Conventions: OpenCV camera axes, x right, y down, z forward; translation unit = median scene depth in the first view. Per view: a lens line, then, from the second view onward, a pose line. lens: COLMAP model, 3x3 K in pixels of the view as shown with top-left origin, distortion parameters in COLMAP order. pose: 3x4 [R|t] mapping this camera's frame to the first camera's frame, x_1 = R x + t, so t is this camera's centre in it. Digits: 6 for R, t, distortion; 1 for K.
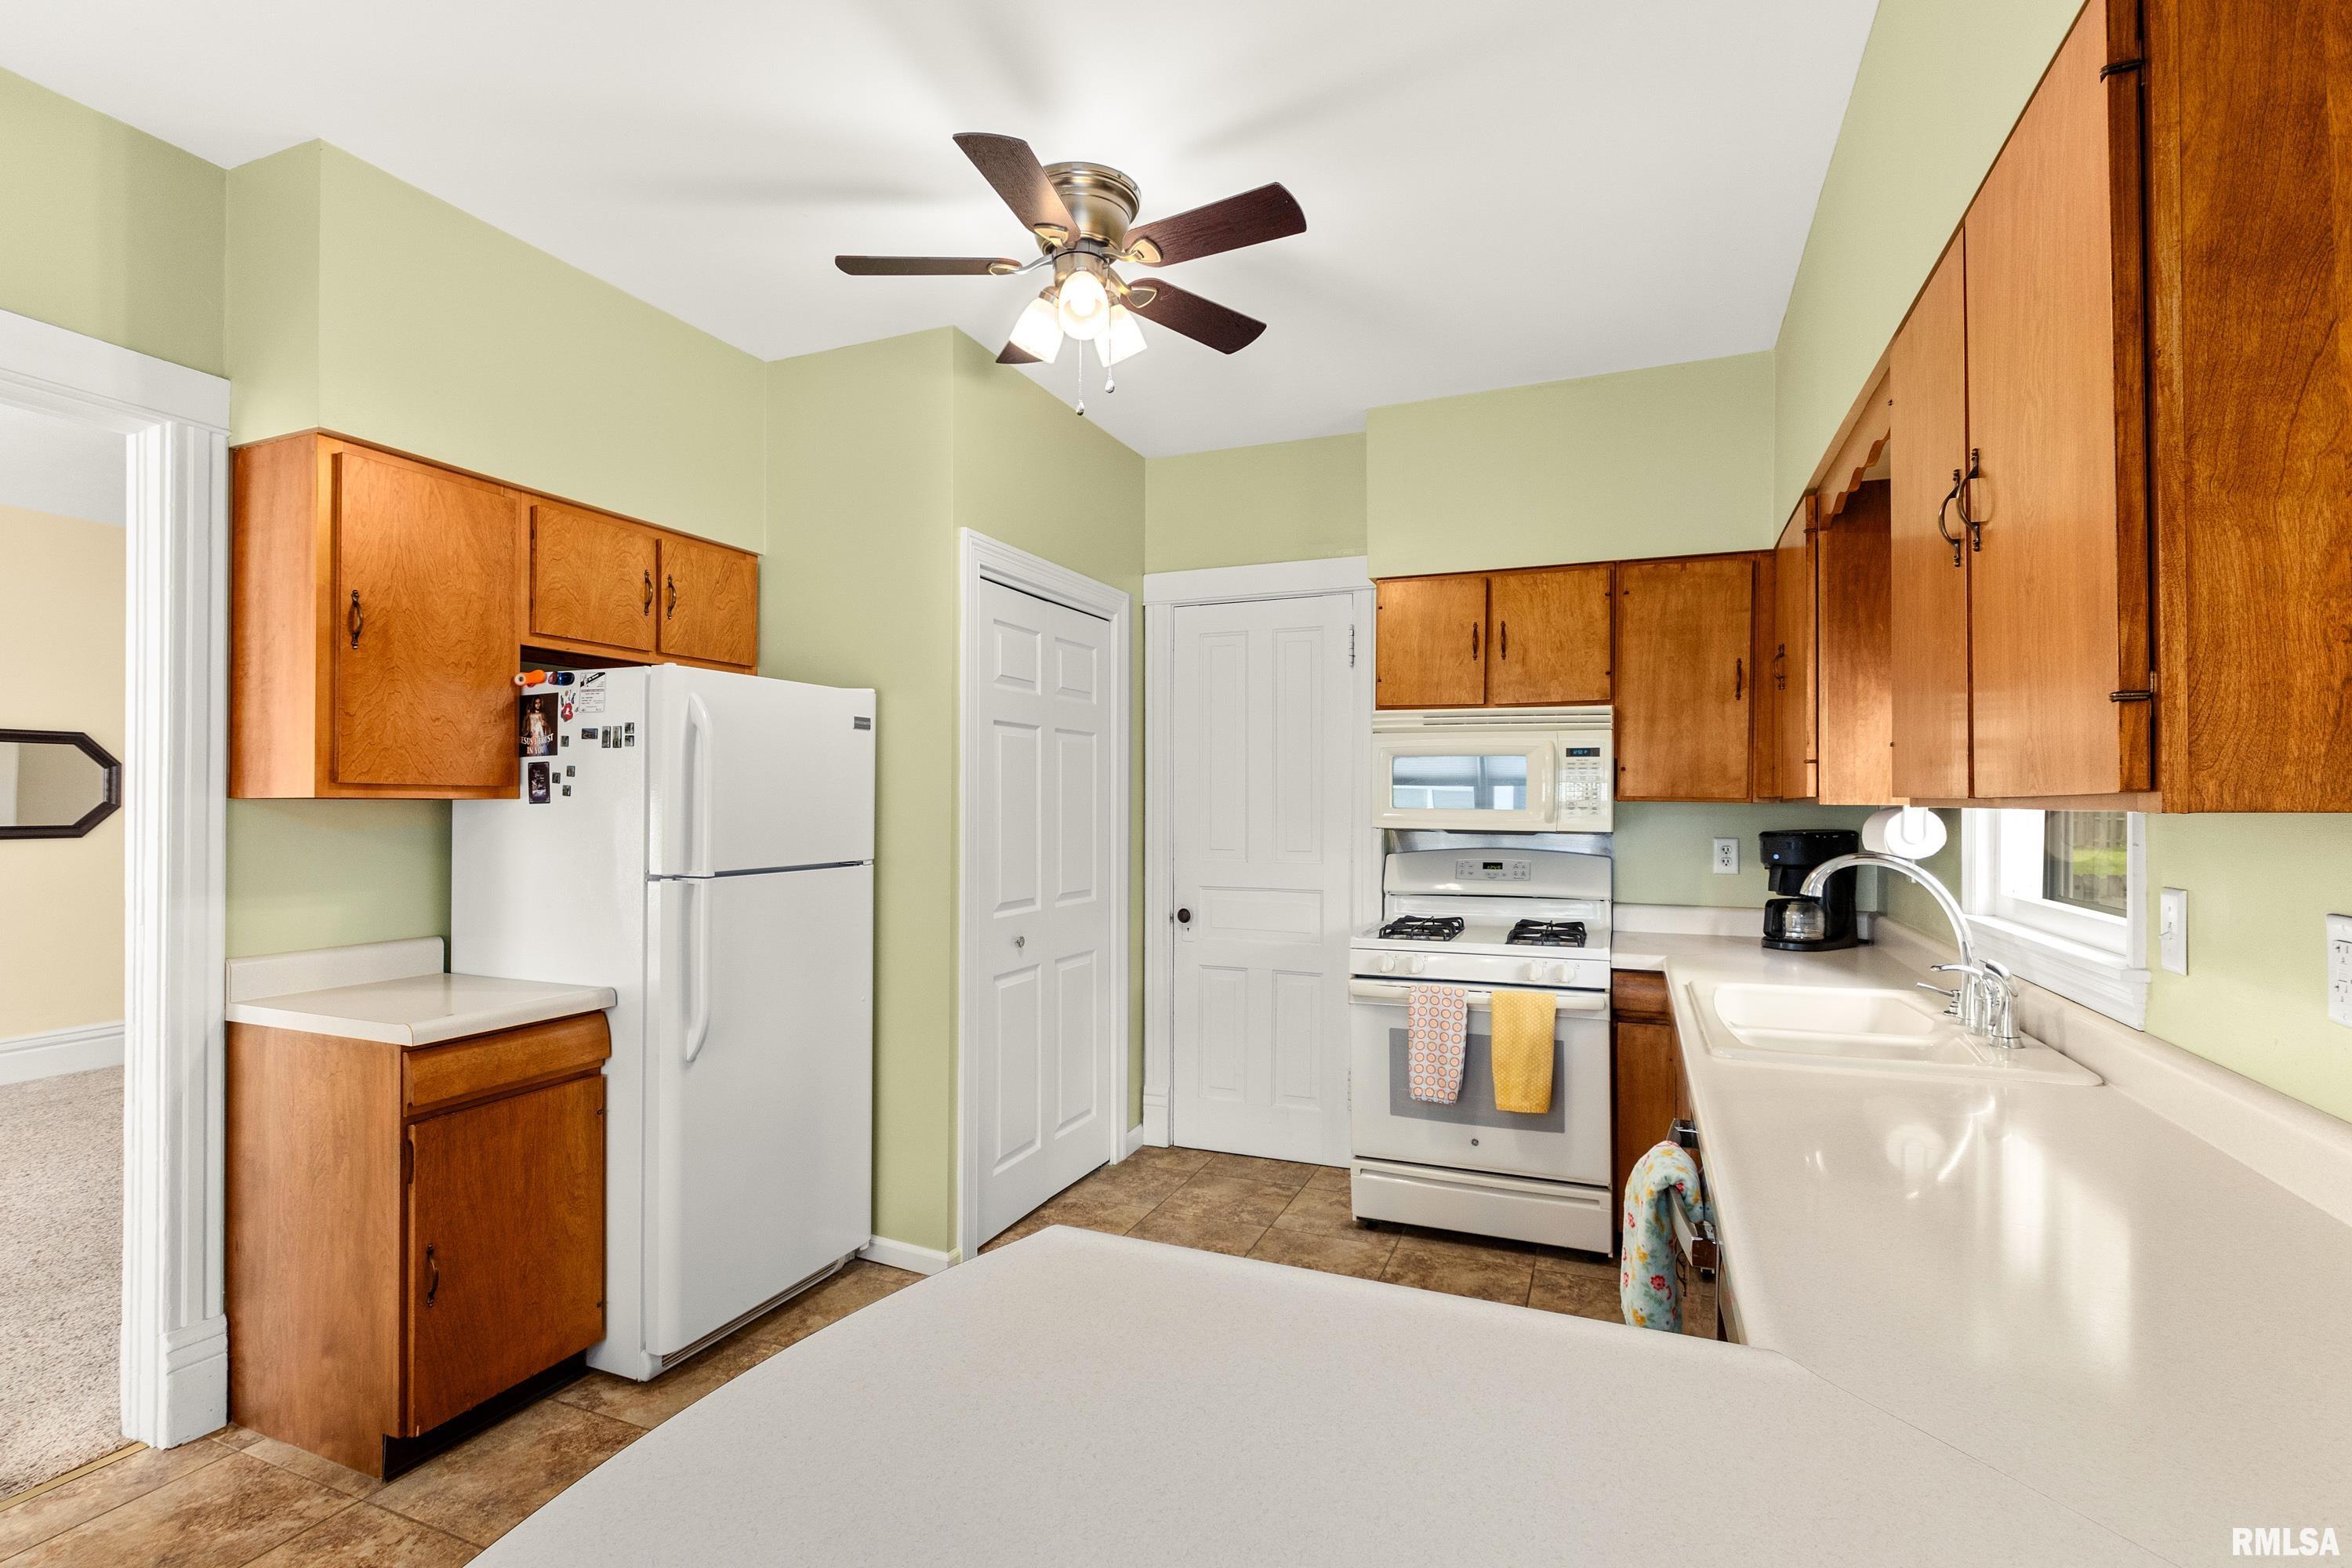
lens RADIAL K [[1099.2, 0, 1158.7], [0, 1099.2, 792.8], [0, 0, 1]] dist [-0.007293, 0.000069]
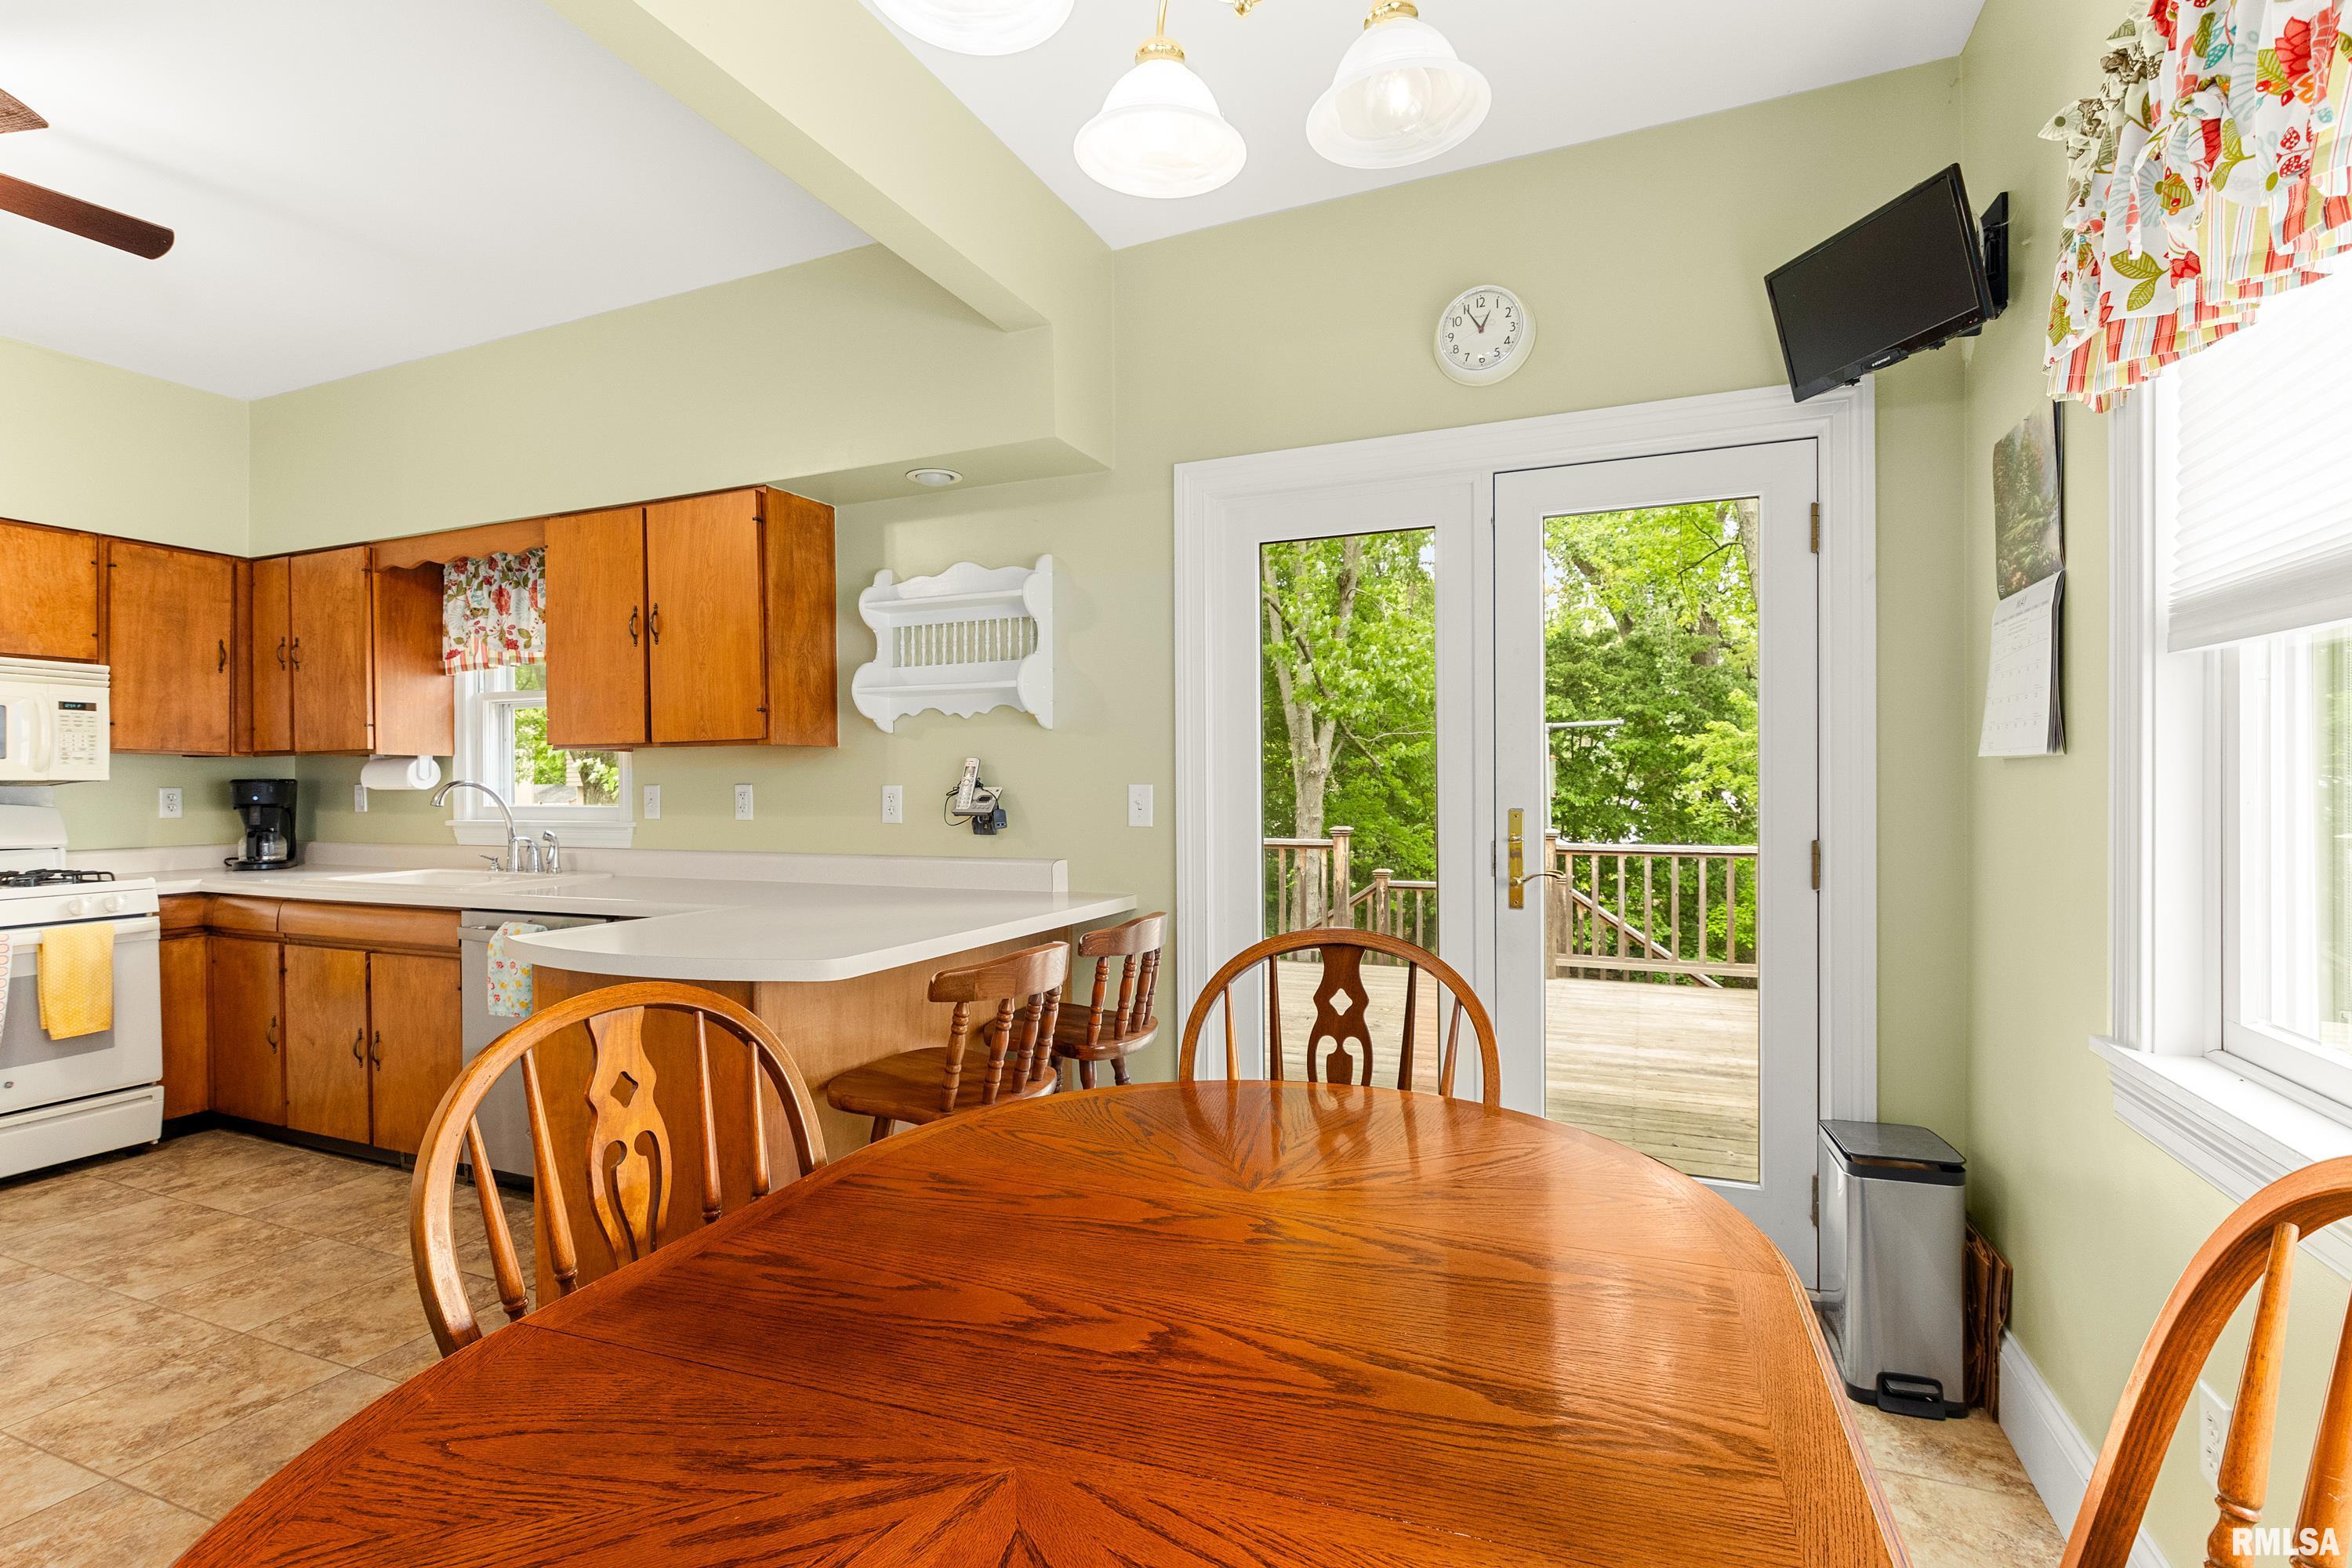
lens RADIAL K [[1099.2, 0, 1179.6], [0, 1099.2, 793.0], [0, 0, 1]] dist [-0.007293, 0.000069]
pose [[-0.005704, -0.010442, 0.999929, -0.759137], [-0.000737, 0.999945, 0.010438, 0.039631], [-0.999983, -0.000677, -0.005711, -0.079254]]
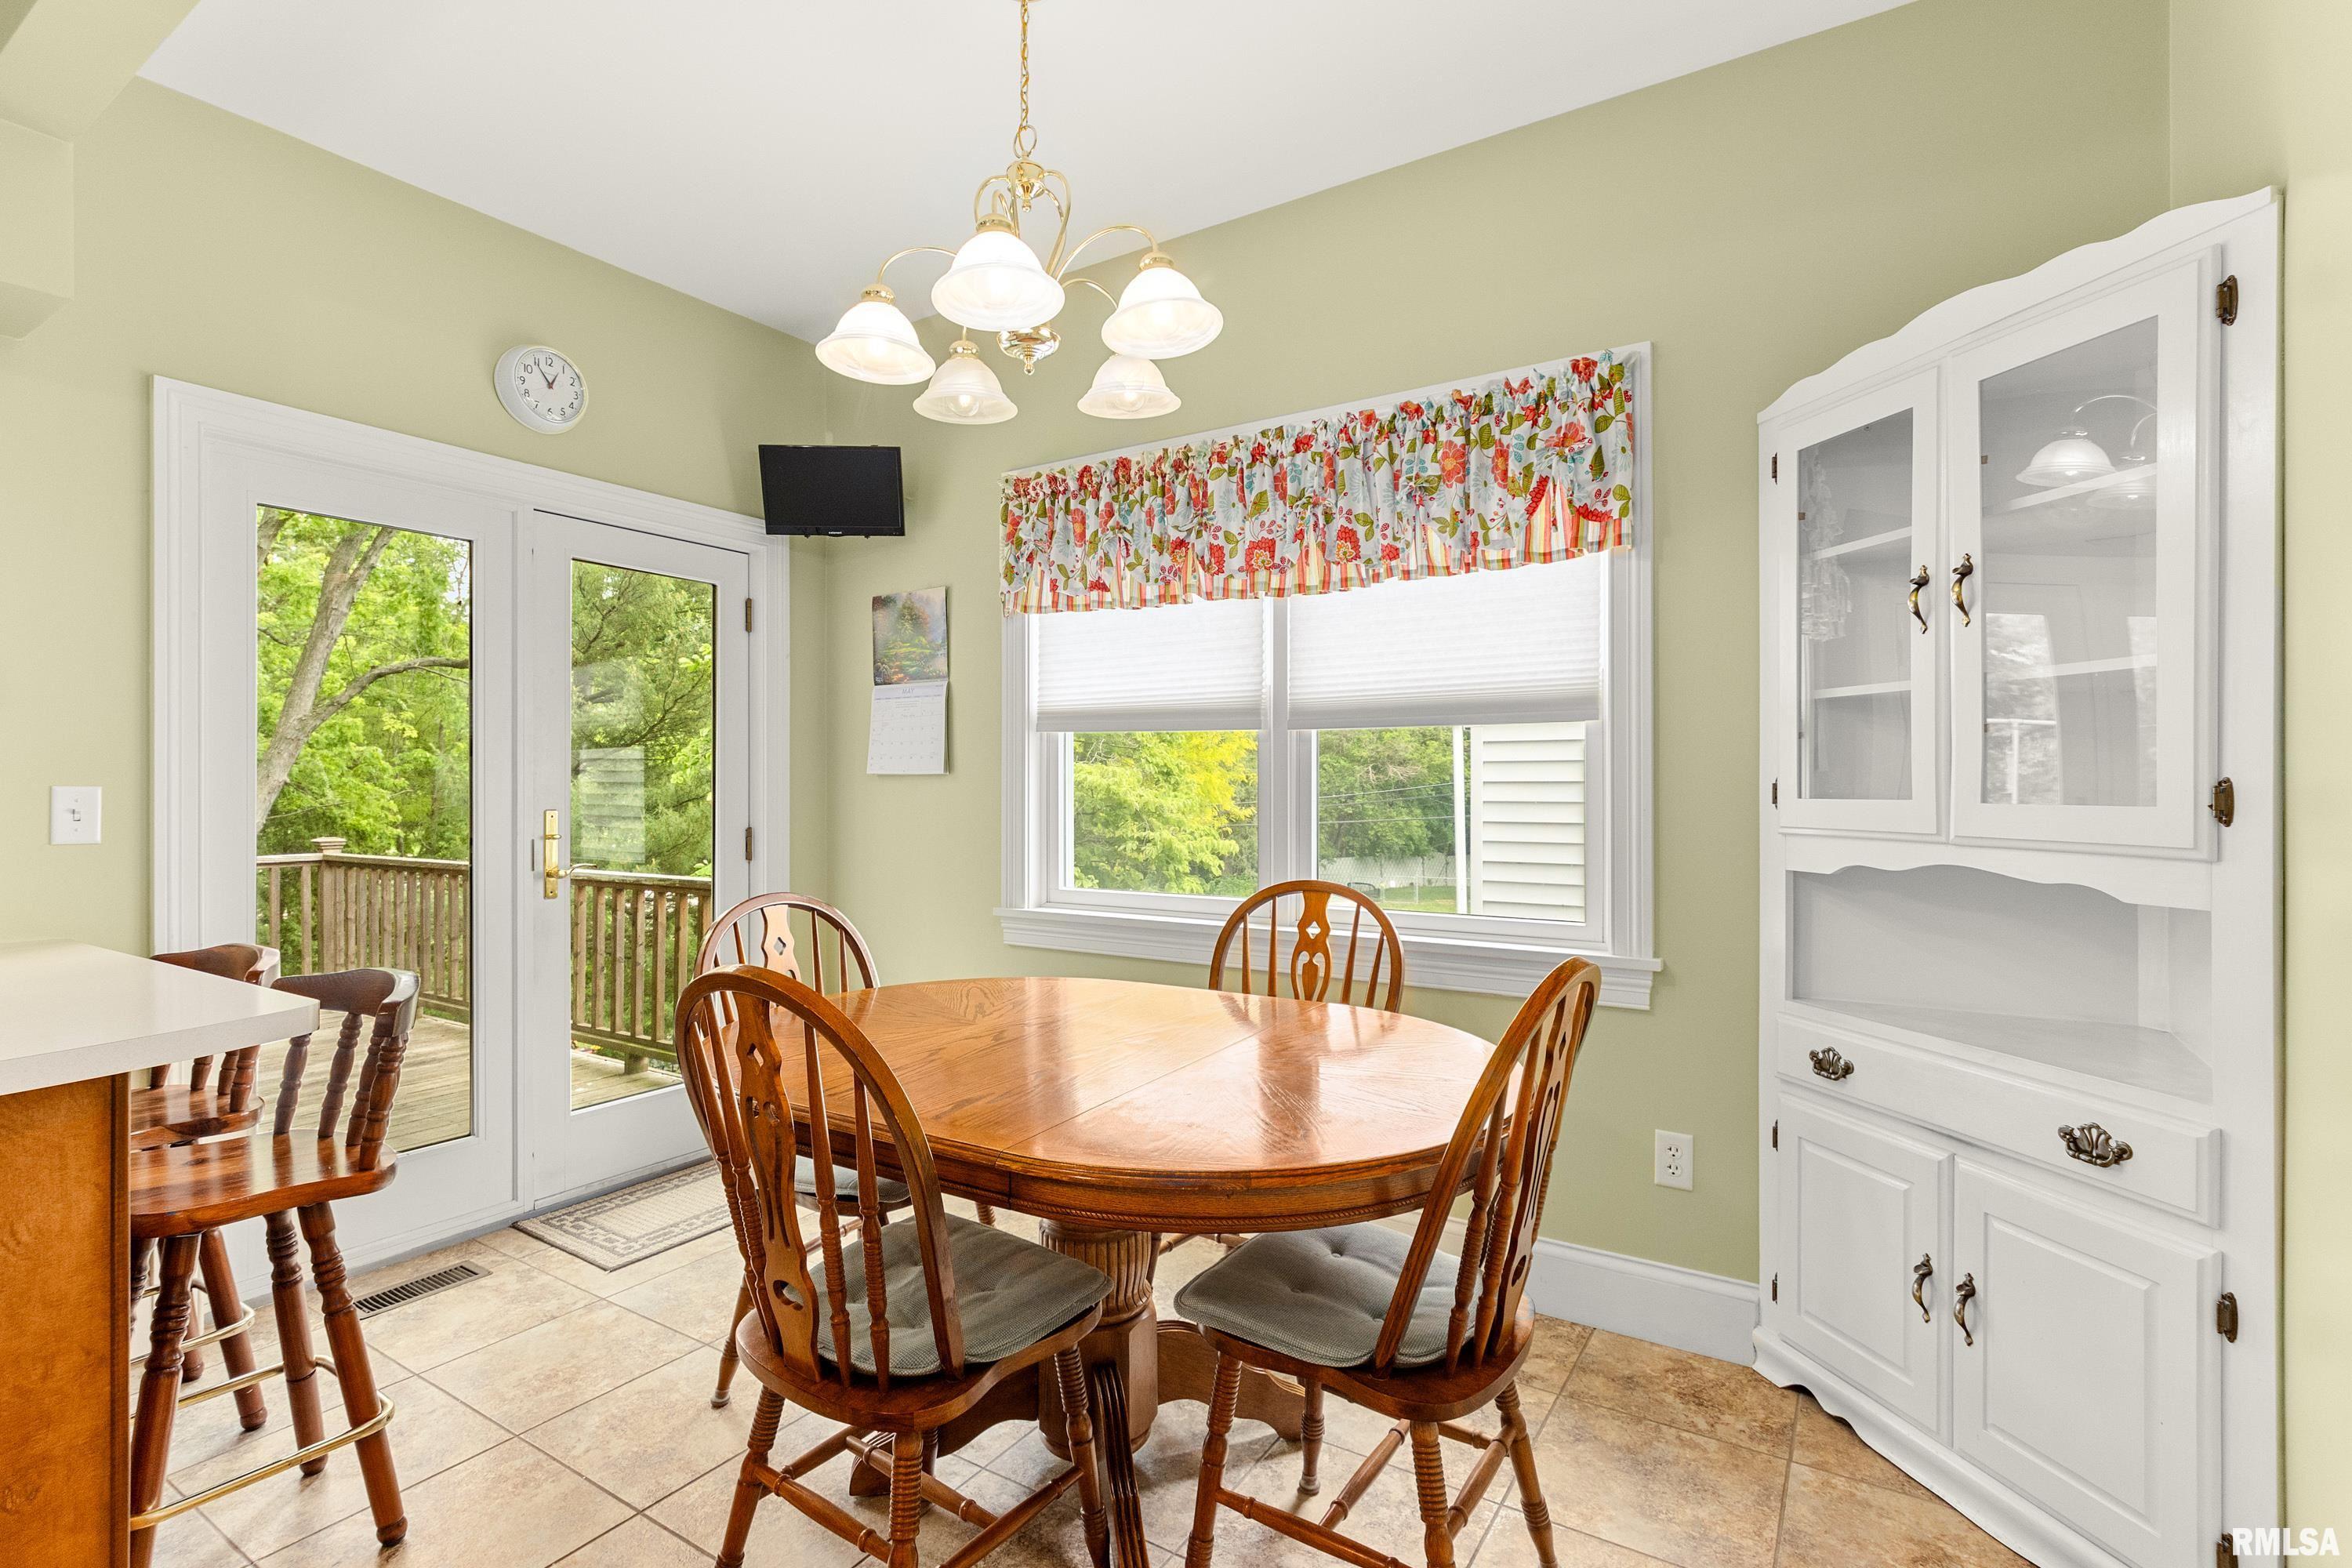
lens RADIAL K [[1099.2, 0, 1134.1], [0, 1099.2, 792.7], [0, 0, 1]] dist [-0.007293, 0.000069]
pose [[-0.984296, -0.002673, 0.176507, -0.581368], [-0.002584, 0.999996, 0.000739, 0.043172], [-0.176508, 0.000271, -0.984299, 0.533653]]
